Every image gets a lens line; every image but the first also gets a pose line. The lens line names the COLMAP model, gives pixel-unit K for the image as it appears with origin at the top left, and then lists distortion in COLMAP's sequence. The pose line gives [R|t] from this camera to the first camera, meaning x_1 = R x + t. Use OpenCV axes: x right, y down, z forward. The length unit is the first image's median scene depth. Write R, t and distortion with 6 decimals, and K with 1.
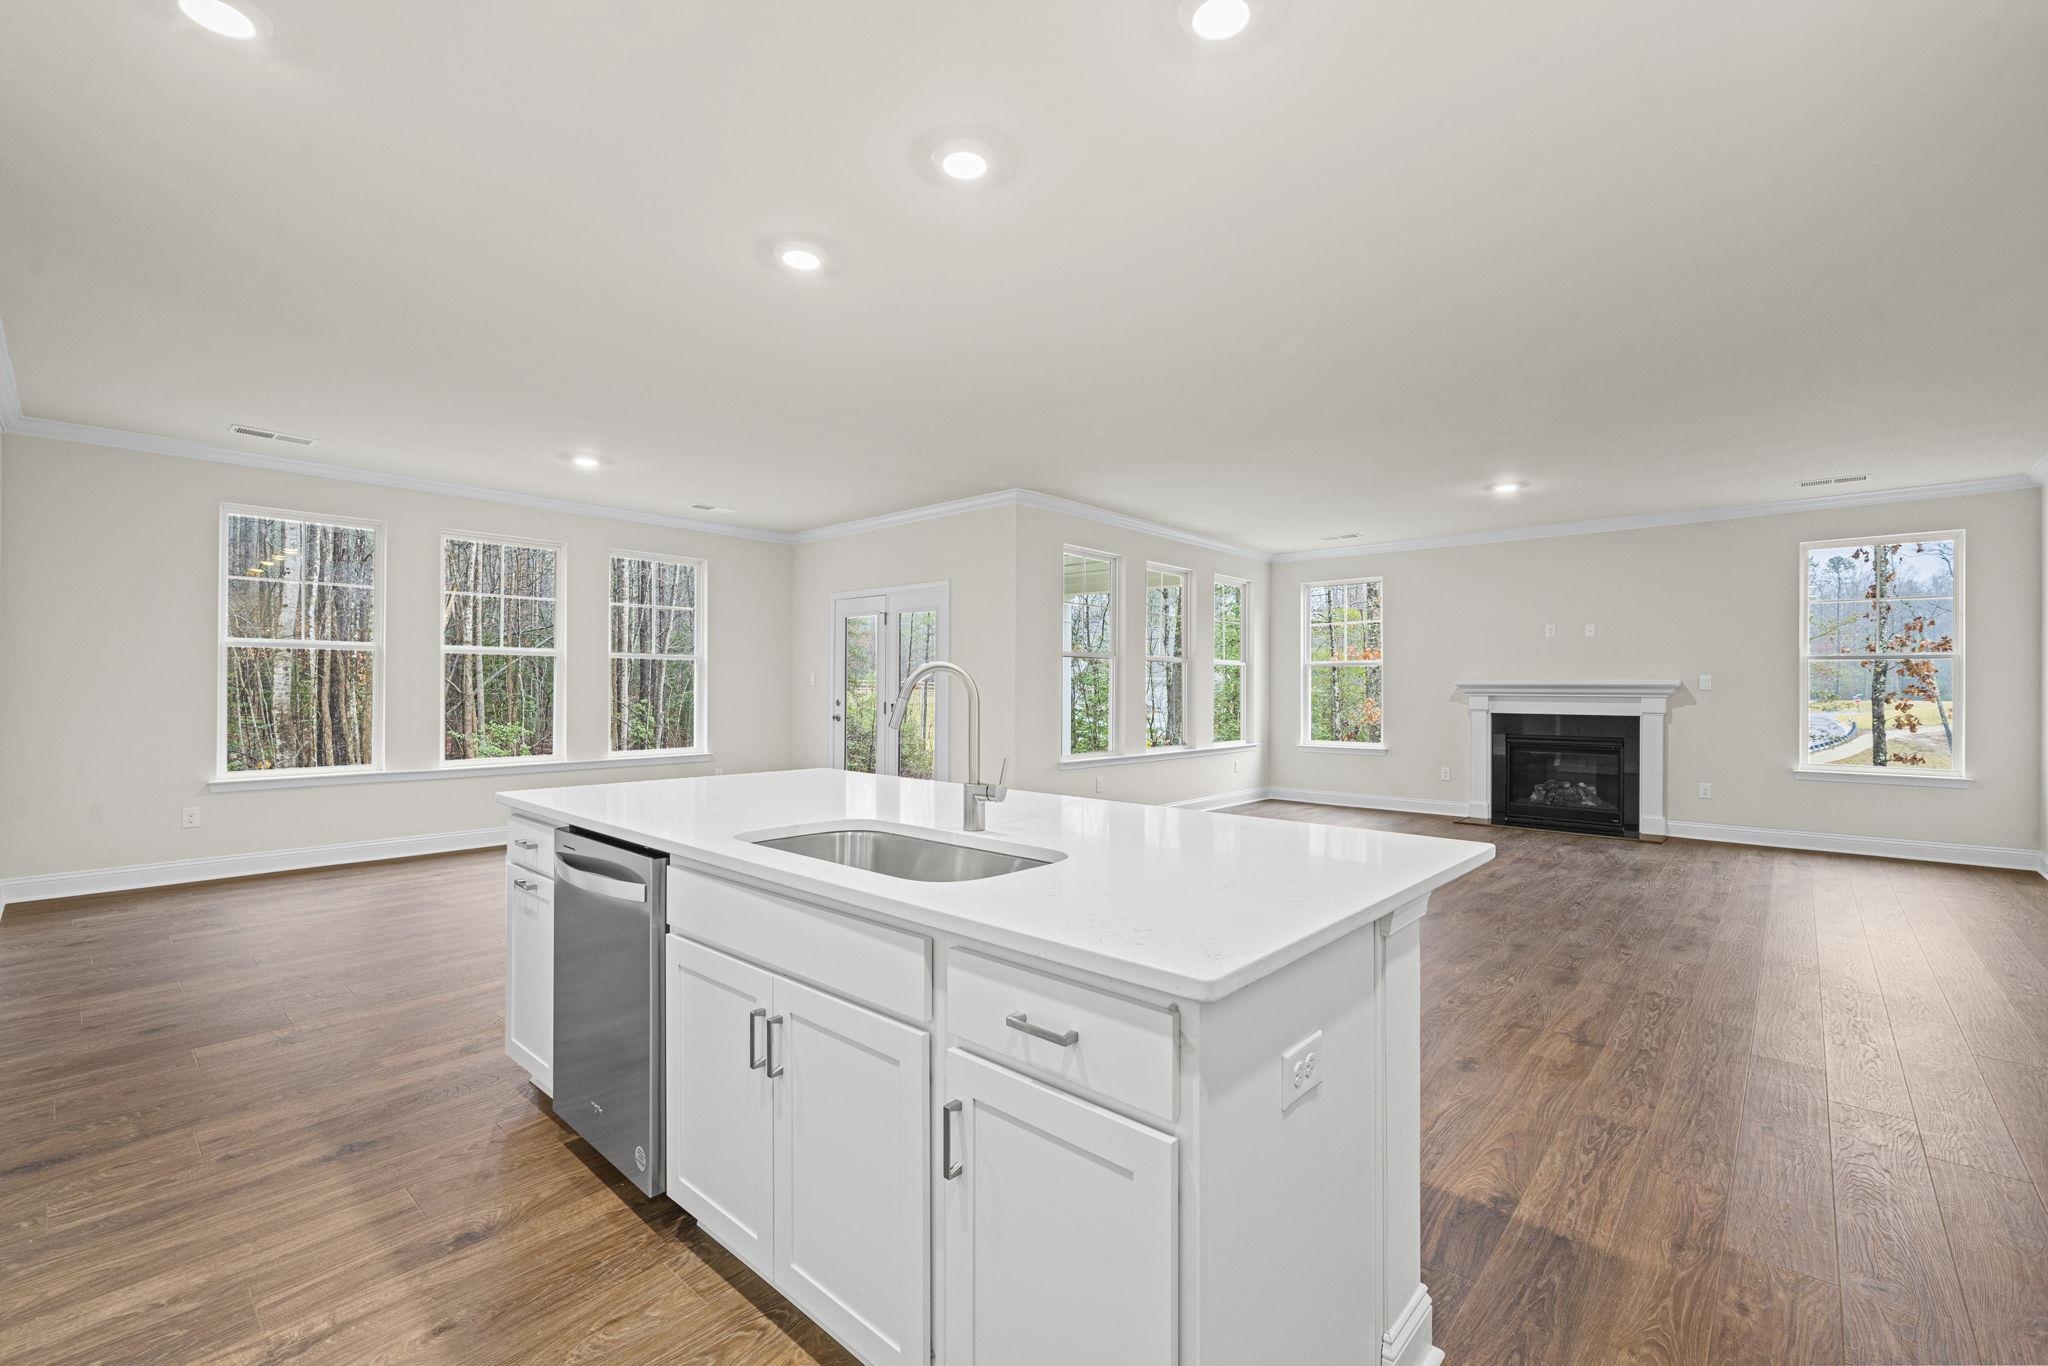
lens RADIAL K [[857.0, 0, 1019.3], [0, 857.0, 681.4], [0, 0, 1]] dist [-0.003222, 0.000608]
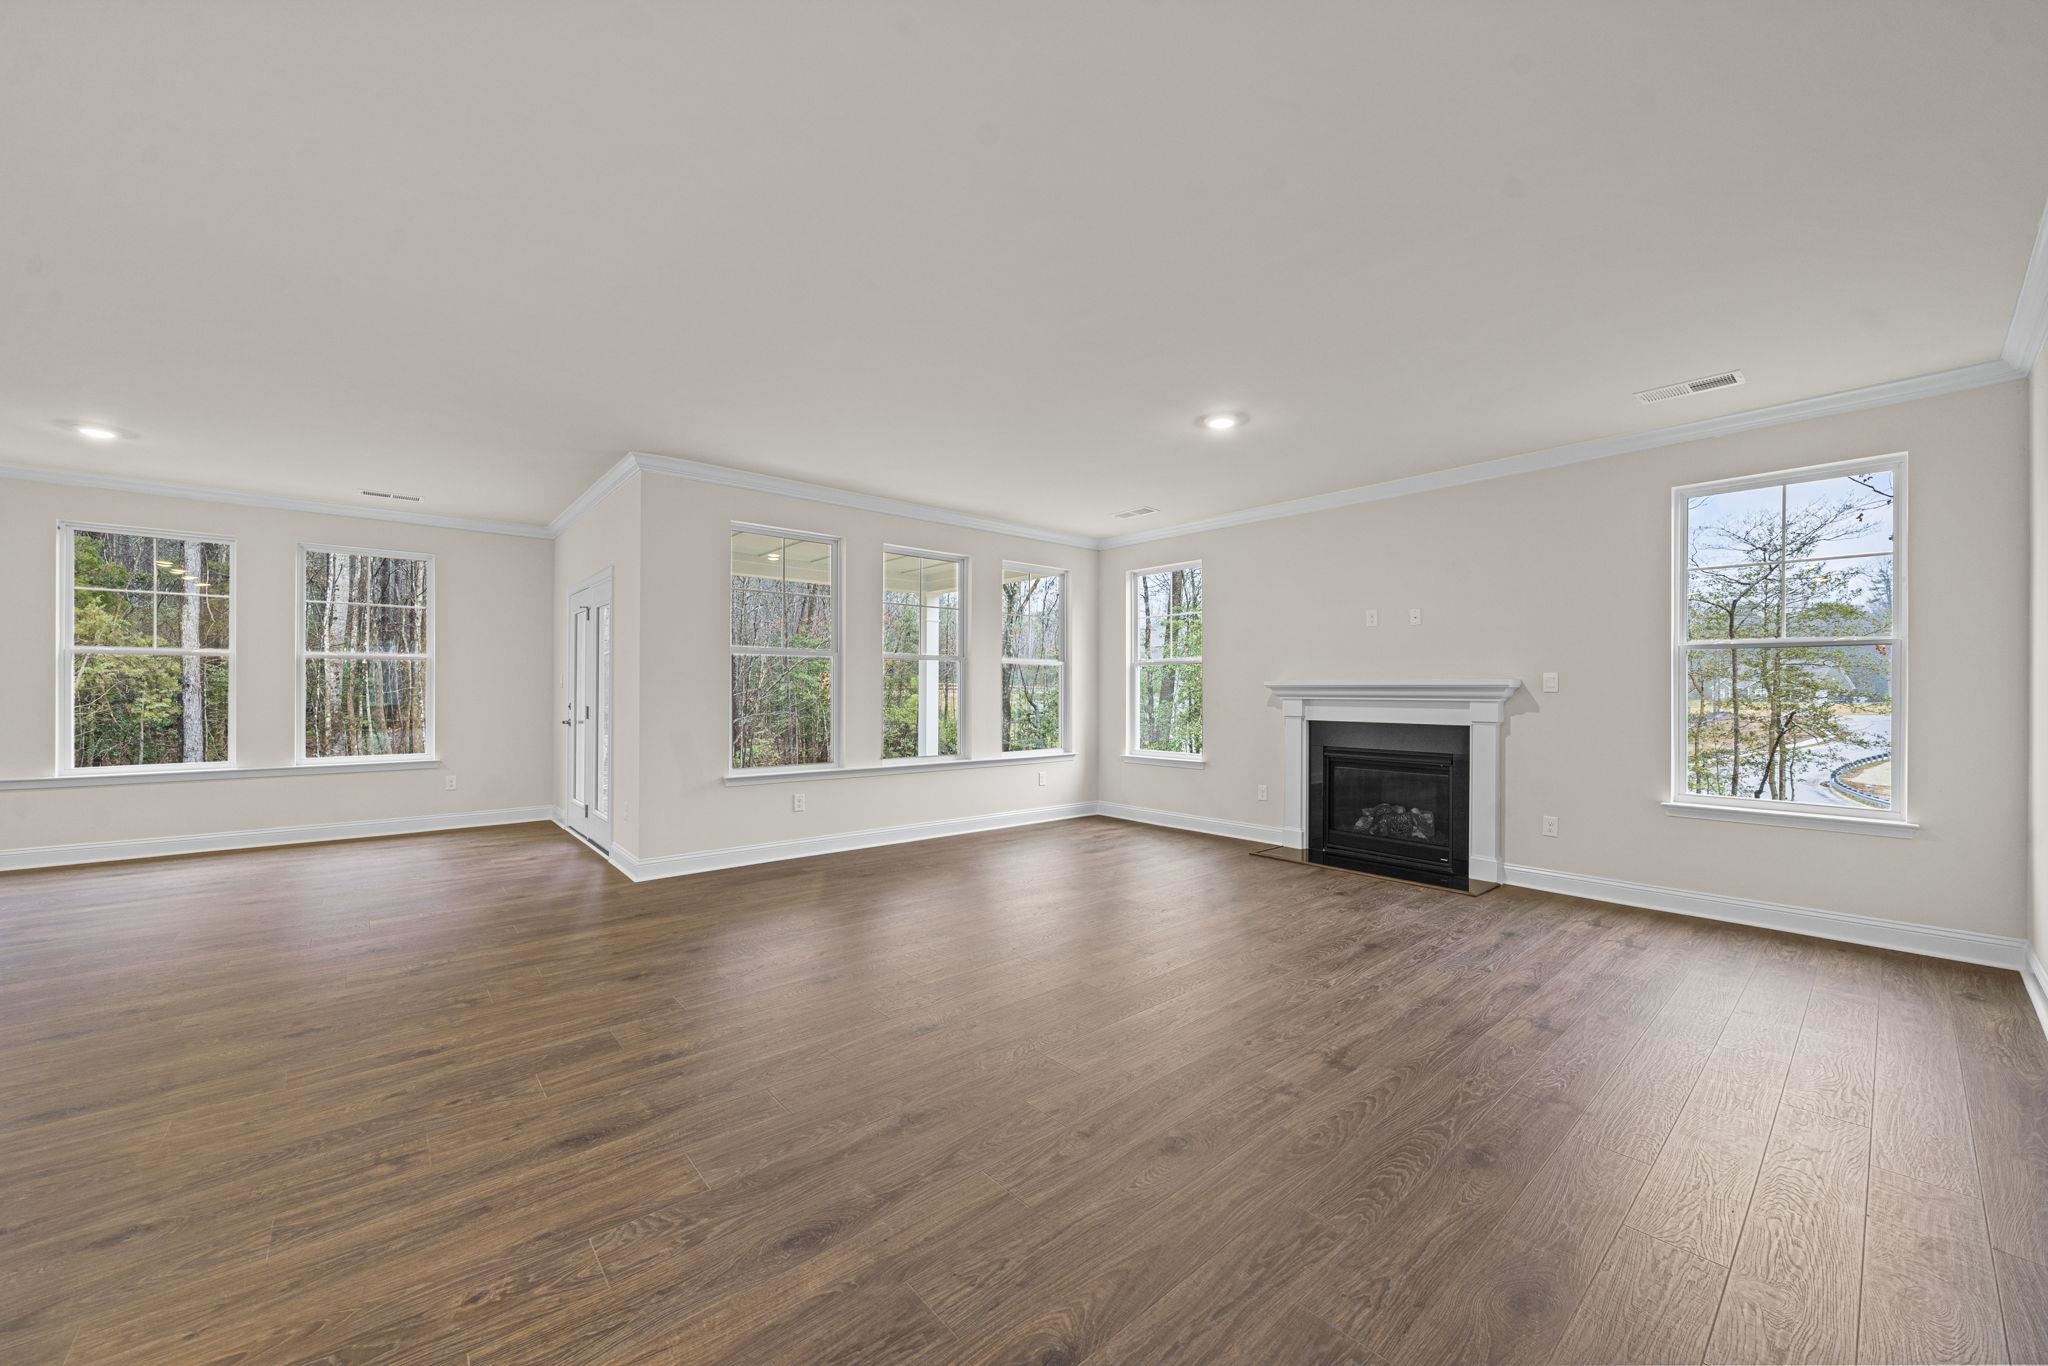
lens RADIAL K [[766.1, 0, 1019.8], [0, 766.1, 684.5], [0, 0, 1]] dist [-0.003425, -0.000050]
pose [[0.992827, -0.001919, -0.119546, 0.413996], [0.001700, 0.999997, -0.001937, 0.004410], [0.119550, 0.001720, 0.992827, 0.275125]]
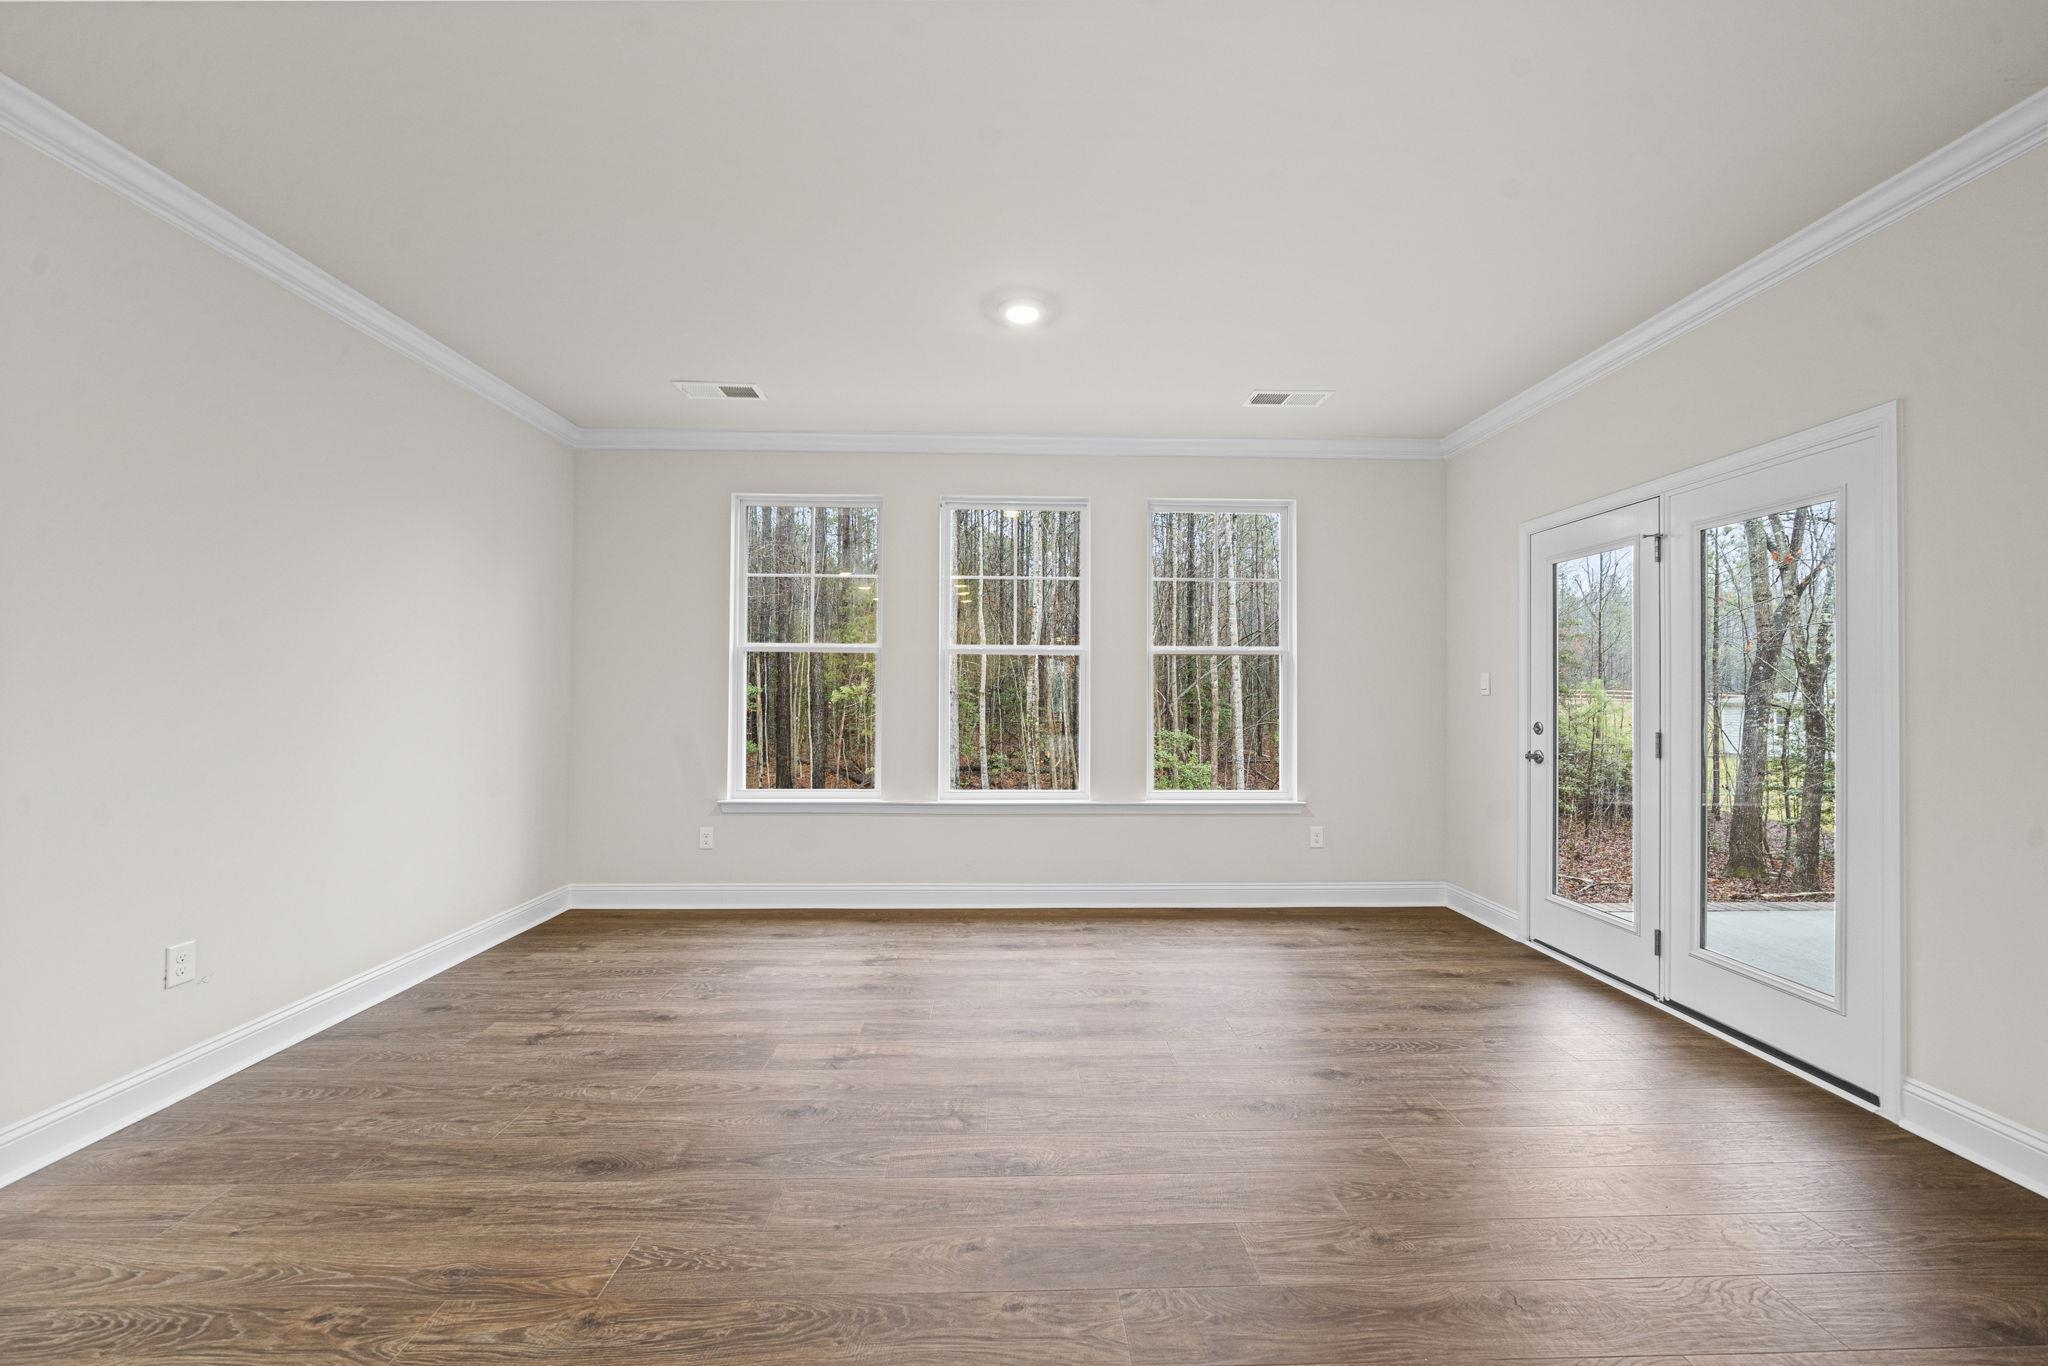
lens RADIAL K [[766.1, 0, 1035.5], [0, 766.1, 684.1], [0, 0, 1]] dist [-0.003425, -0.000050]
pose [[0.700101, -0.008857, -0.713989, -0.104882], [0.001618, 0.999940, -0.010818, 0.002063], [0.714042, 0.006418, 0.700074, 0.514262]]
